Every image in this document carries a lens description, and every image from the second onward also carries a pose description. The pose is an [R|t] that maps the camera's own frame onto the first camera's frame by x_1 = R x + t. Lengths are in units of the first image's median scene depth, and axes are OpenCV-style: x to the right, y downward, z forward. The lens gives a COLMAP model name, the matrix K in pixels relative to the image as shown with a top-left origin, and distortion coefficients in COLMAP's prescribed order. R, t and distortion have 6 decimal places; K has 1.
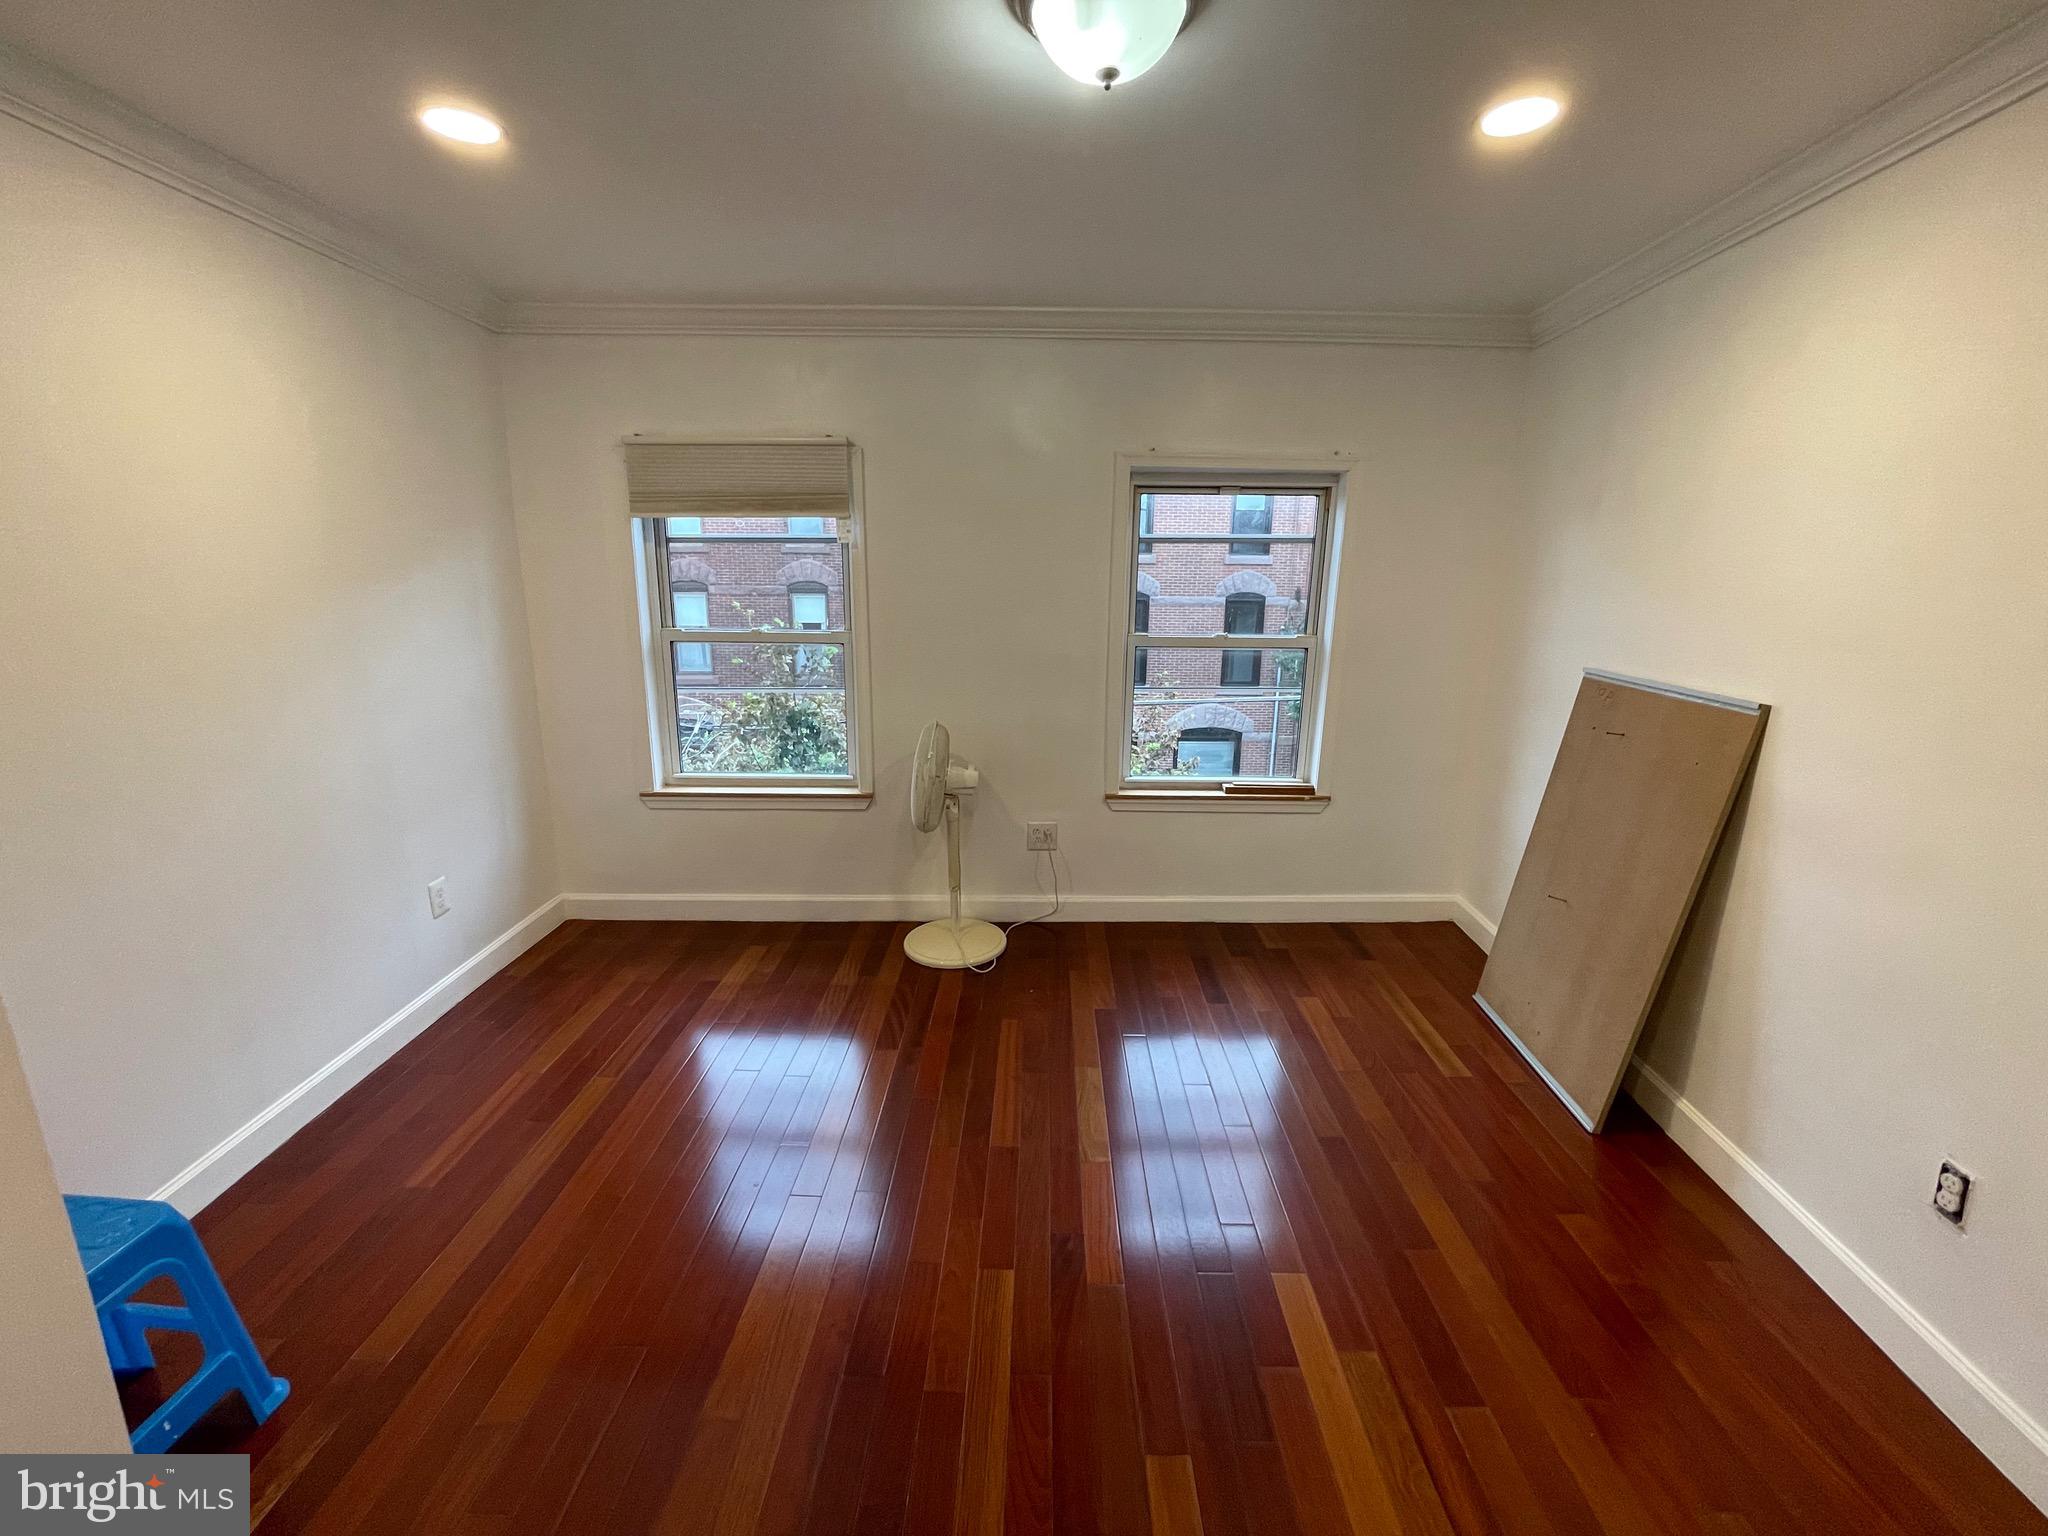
lens RADIAL K [[838.1, 0, 1024.3], [0, 838.1, 767.7], [0, 0, 1]] dist [-0.003863, 0.001209]
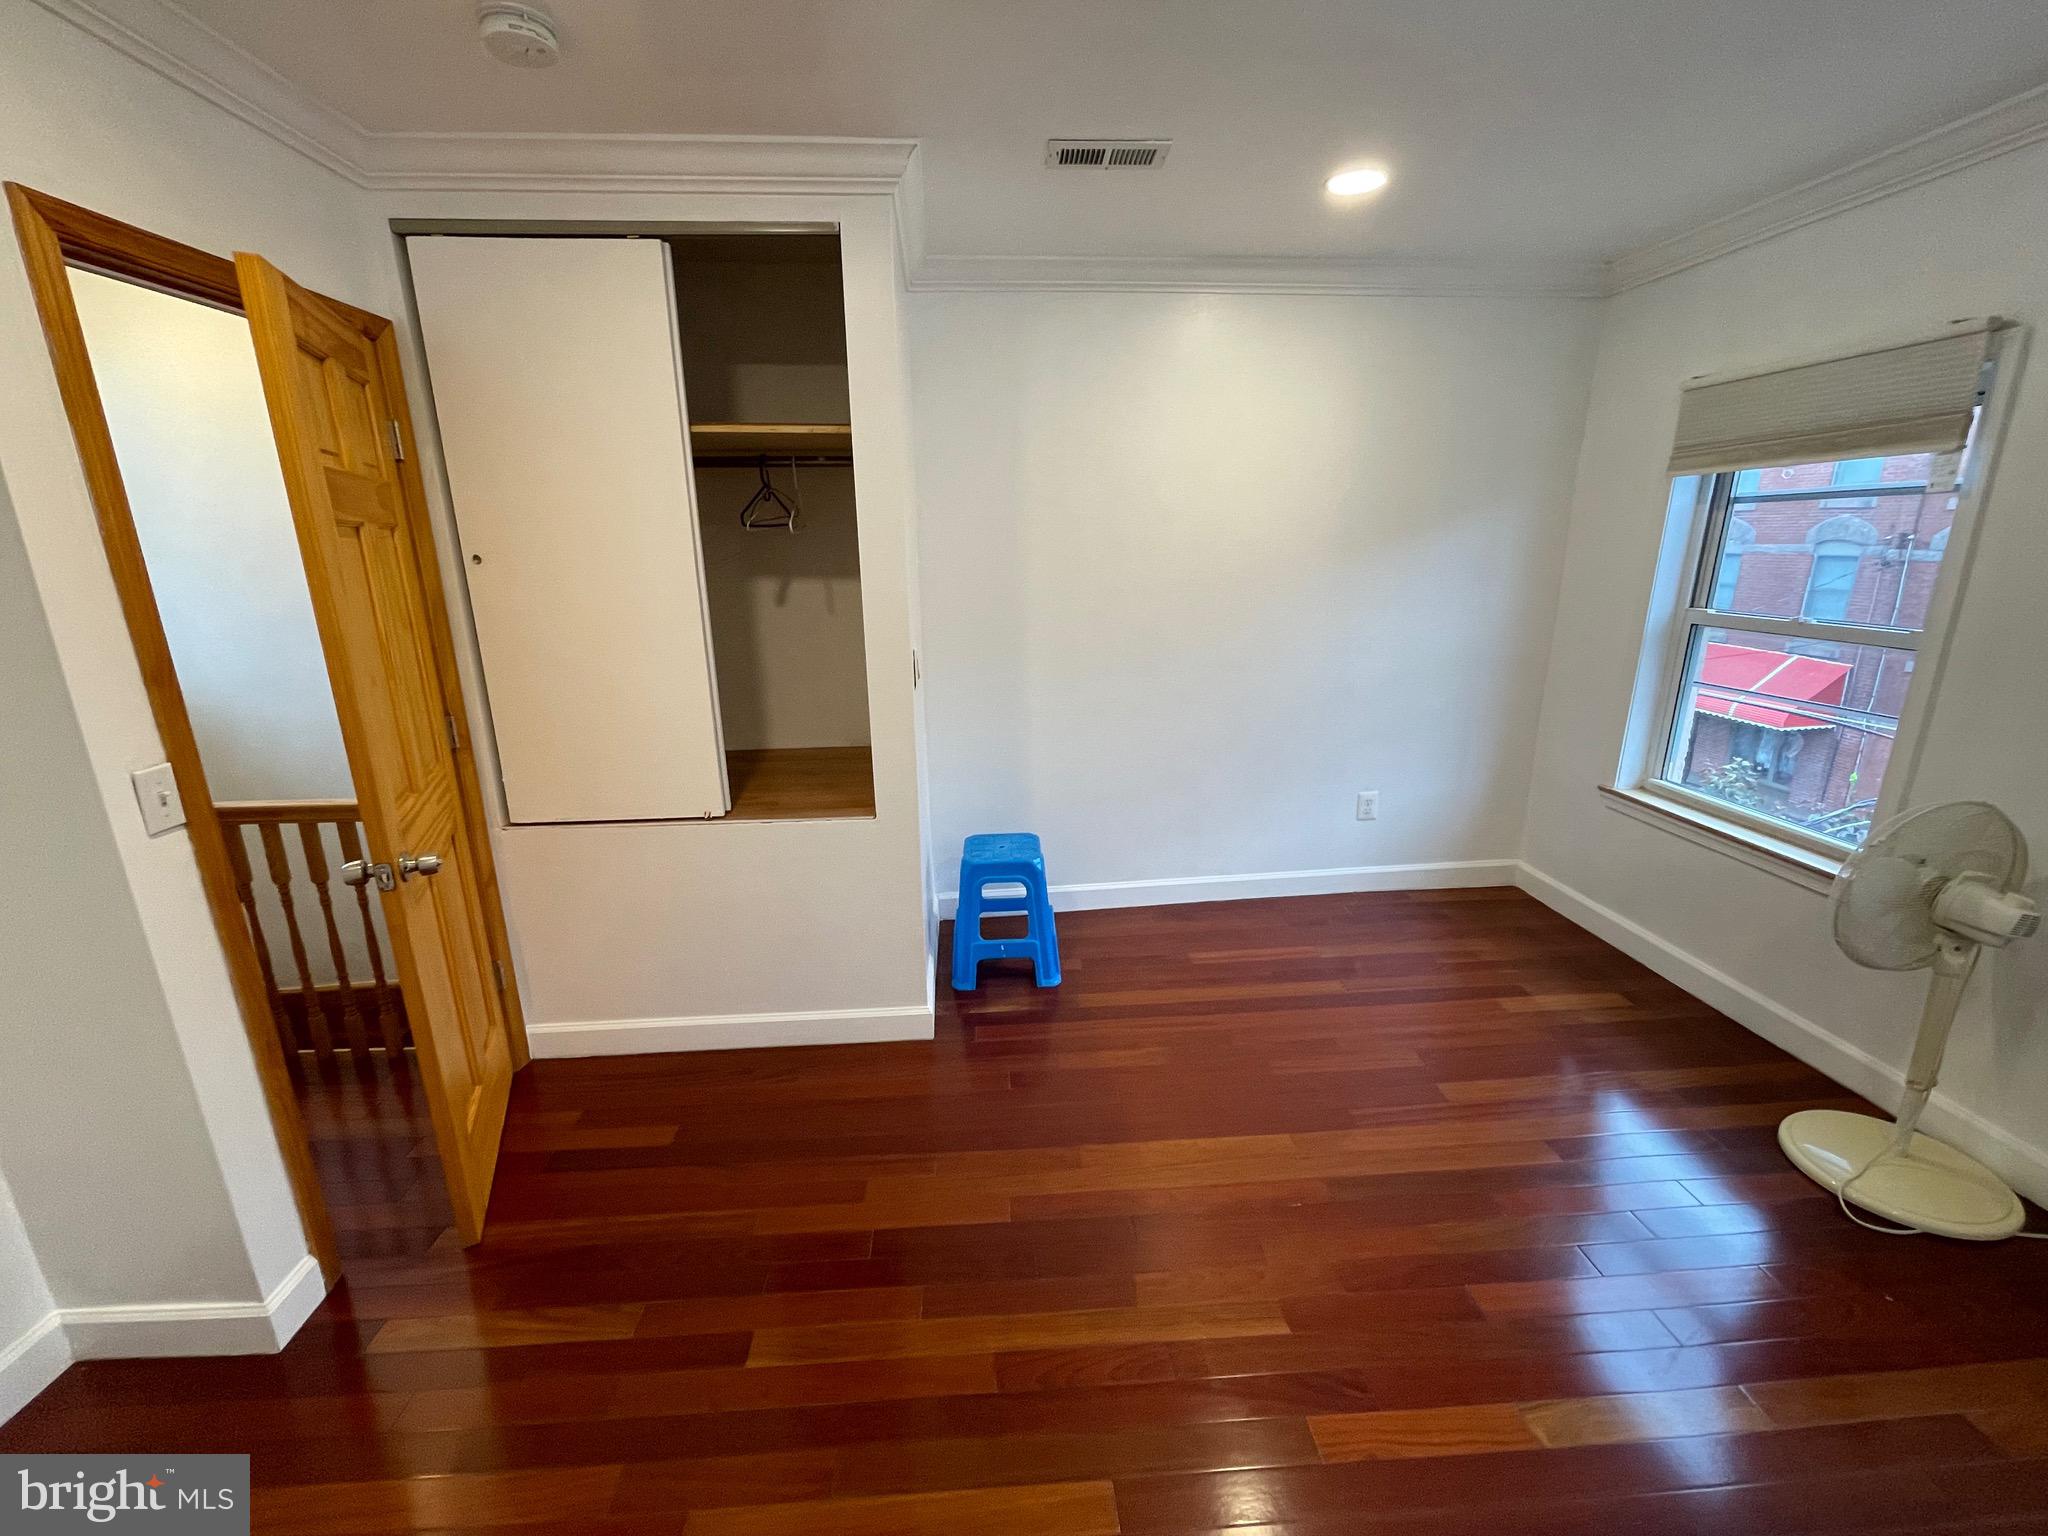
lens RADIAL K [[838.1, 0, 1014.6], [0, 838.1, 763.7], [0, 0, 1]] dist [-0.003863, 0.001209]
pose [[0.073828, 0.253243, -0.964582, 0.388870], [-0.218689, 0.947790, 0.232096, -0.068055], [0.972998, 0.193808, 0.125354, 0.281938]]
